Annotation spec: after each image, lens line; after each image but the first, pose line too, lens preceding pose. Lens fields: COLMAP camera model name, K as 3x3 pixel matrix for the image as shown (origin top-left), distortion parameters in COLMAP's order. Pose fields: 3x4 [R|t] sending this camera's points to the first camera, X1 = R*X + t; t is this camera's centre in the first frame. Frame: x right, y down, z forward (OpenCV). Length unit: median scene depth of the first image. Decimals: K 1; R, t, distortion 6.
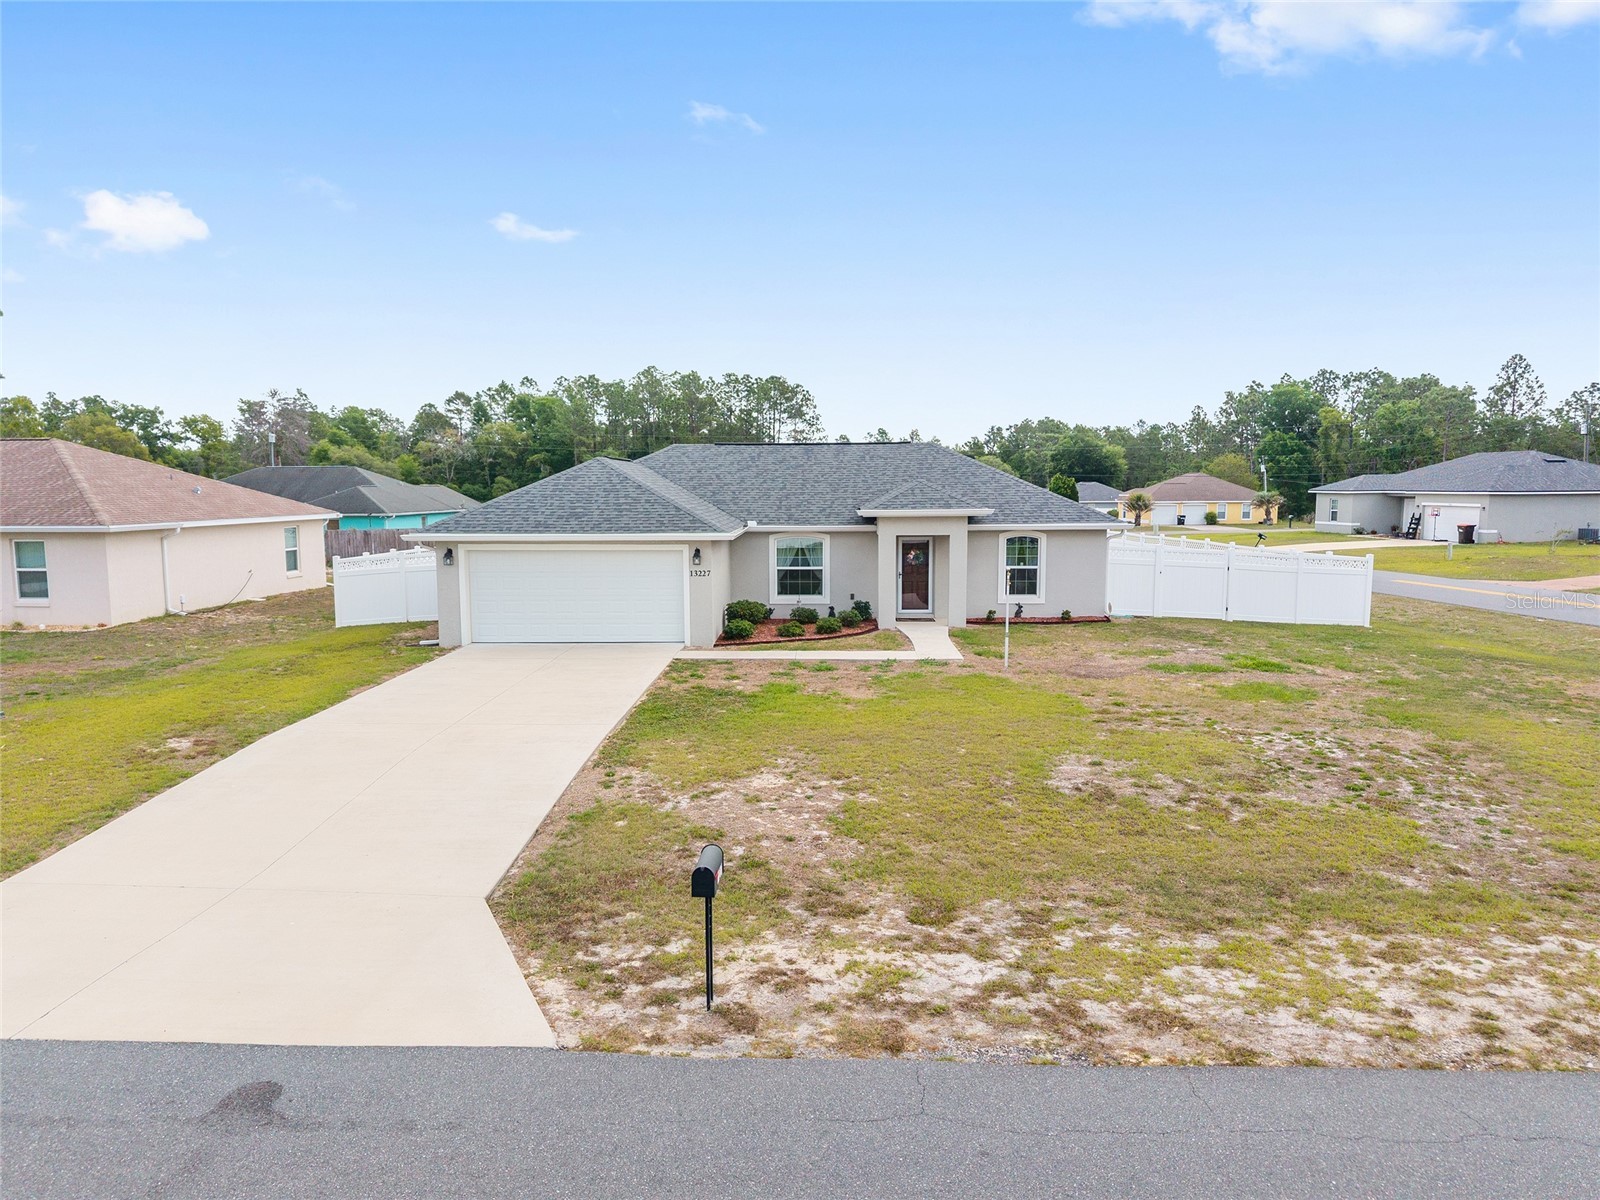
lens RADIAL K [[1070.0, 0, 793.6], [0, 1070.0, 612.9], [0, 0, 1]] dist [0.037181, -0.038283]
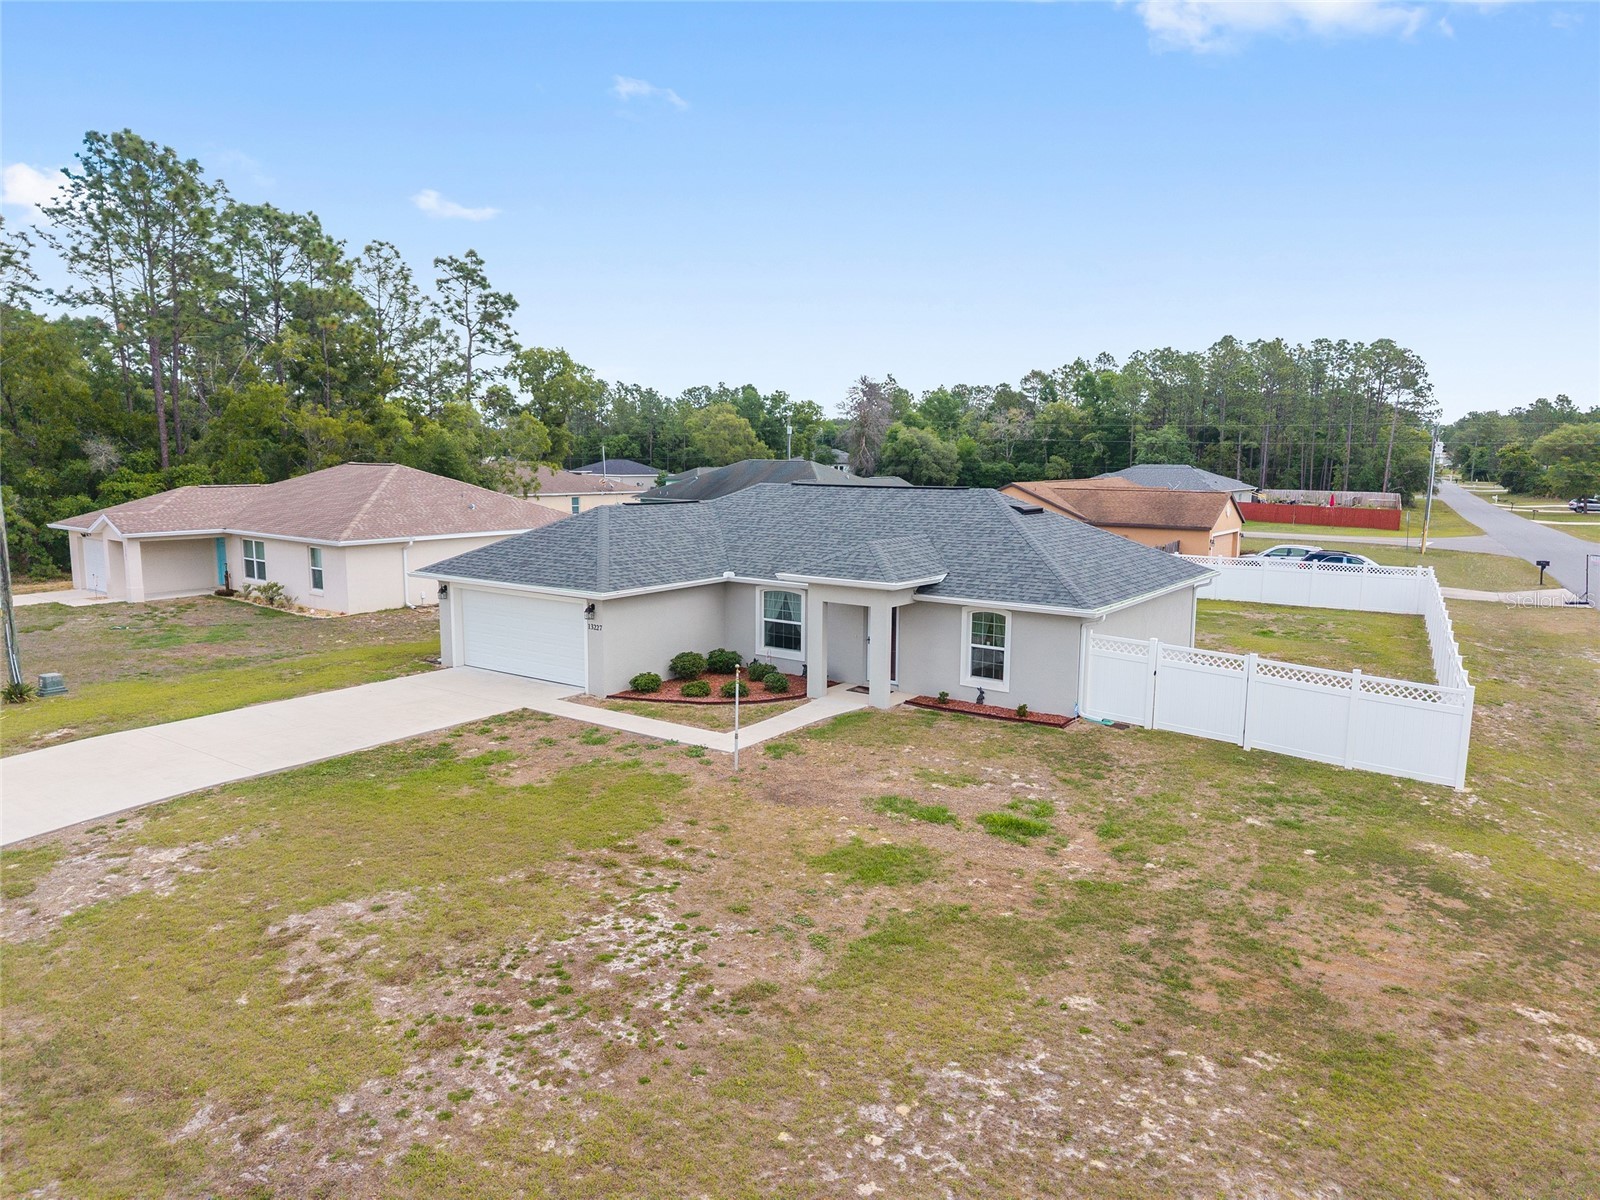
lens RADIAL K [[1070.0, 0, 790.6], [0, 1070.0, 584.6], [0, 0, 1]] dist [0.037181, -0.038283]
pose [[0.826553, 0.080347, -0.557095, 0.562084], [-0.076760, 0.996603, 0.029847, -0.107290], [0.557601, 0.018092, 0.829912, 0.193612]]
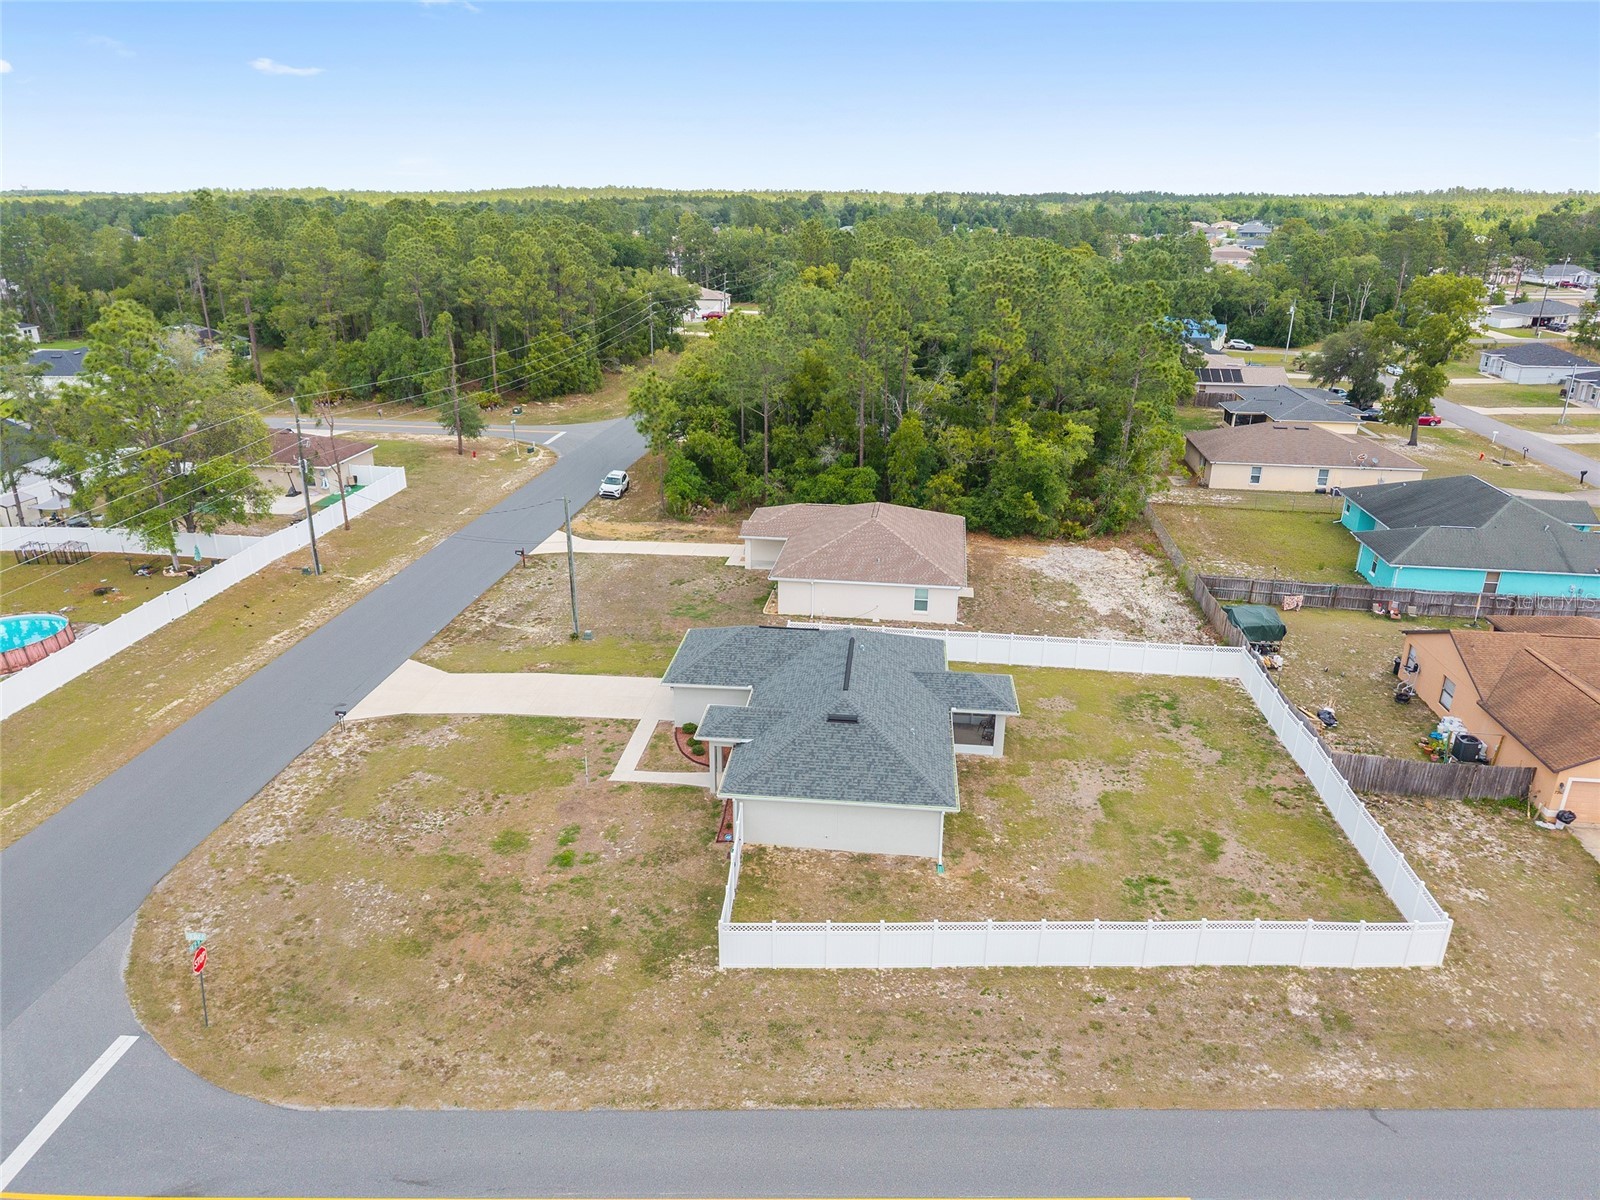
lens RADIAL K [[1070.0, 0, 786.3], [0, 1070.0, 604.6], [0, 0, 1]] dist [0.037181, -0.038283]
pose [[-0.073161, 0.357215, -0.931152, 1.597912], [-0.122232, 0.923404, 0.363847, -0.883130], [0.989801, 0.140436, -0.023894, 1.067782]]
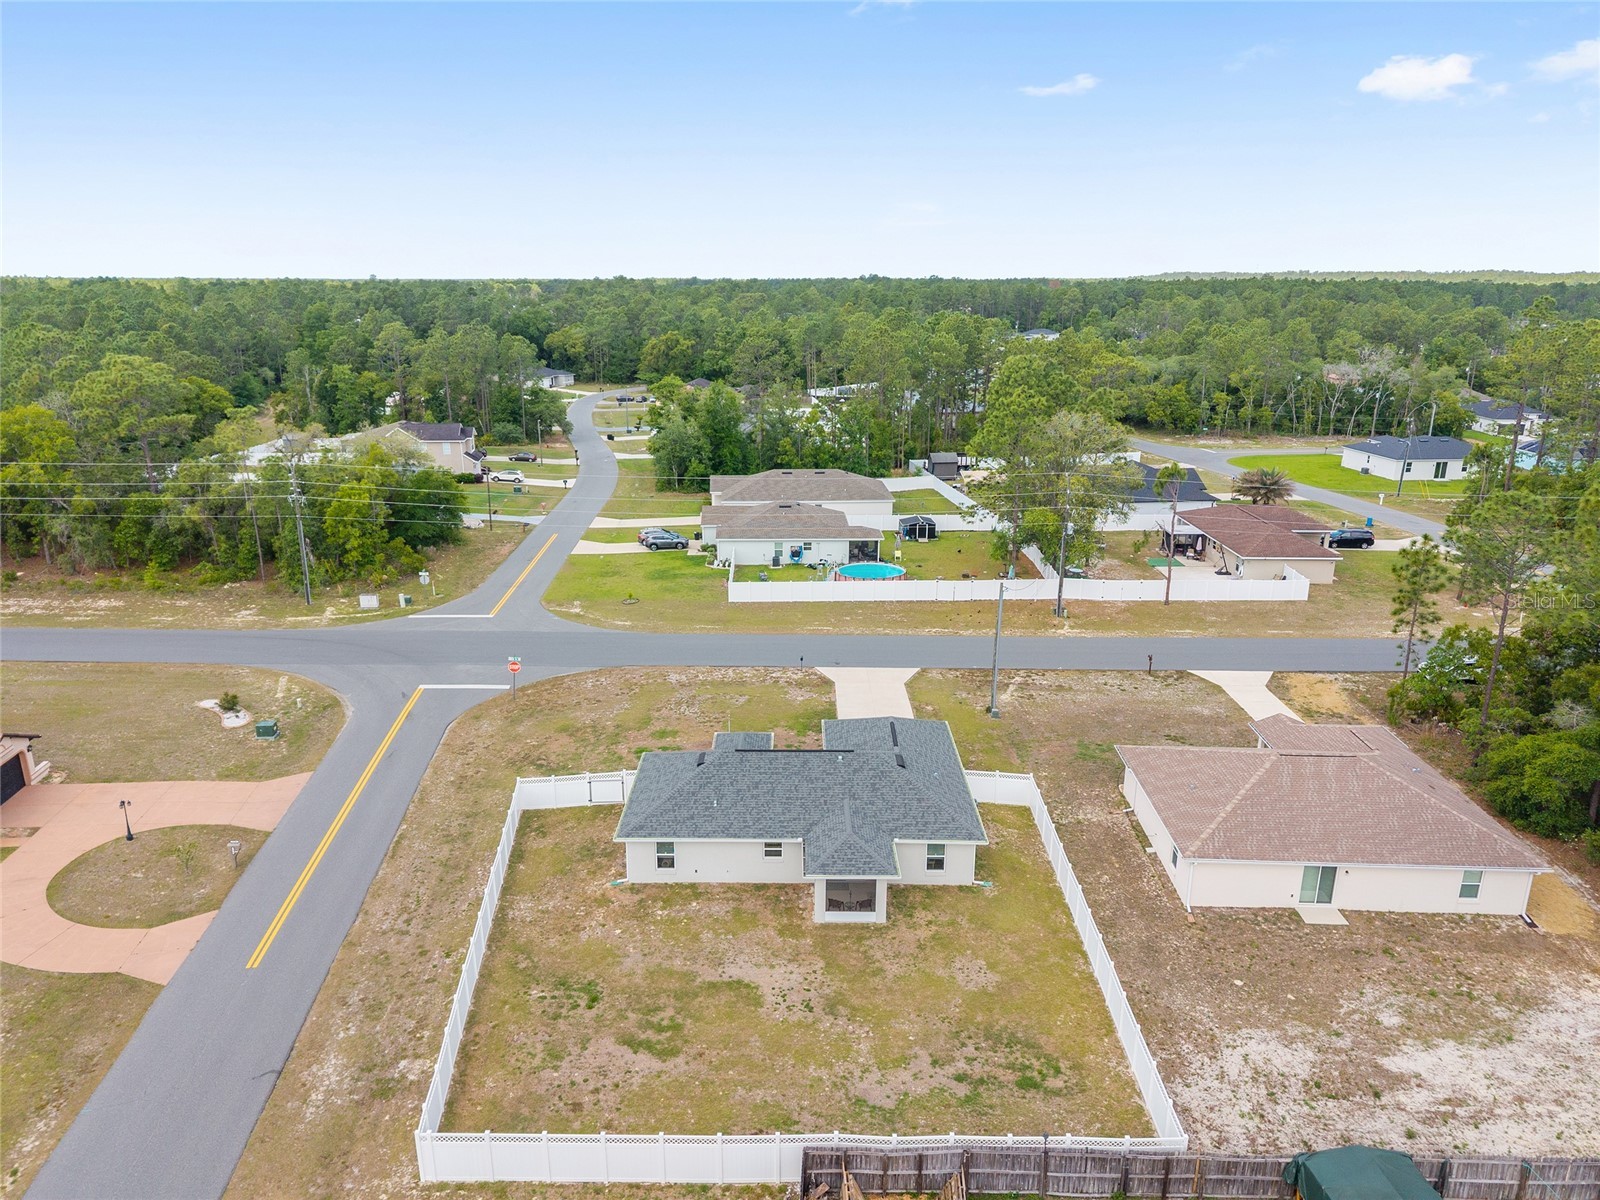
lens RADIAL K [[1070.0, 0, 787.1], [0, 1070.0, 596.5], [0, 0, 1]] dist [0.037181, -0.038283]
pose [[-0.999713, 0.012427, -0.020473, 0.070888], [0.003311, 0.918352, 0.395751, -1.175891], [0.023720, 0.395570, -0.918130, 2.758234]]
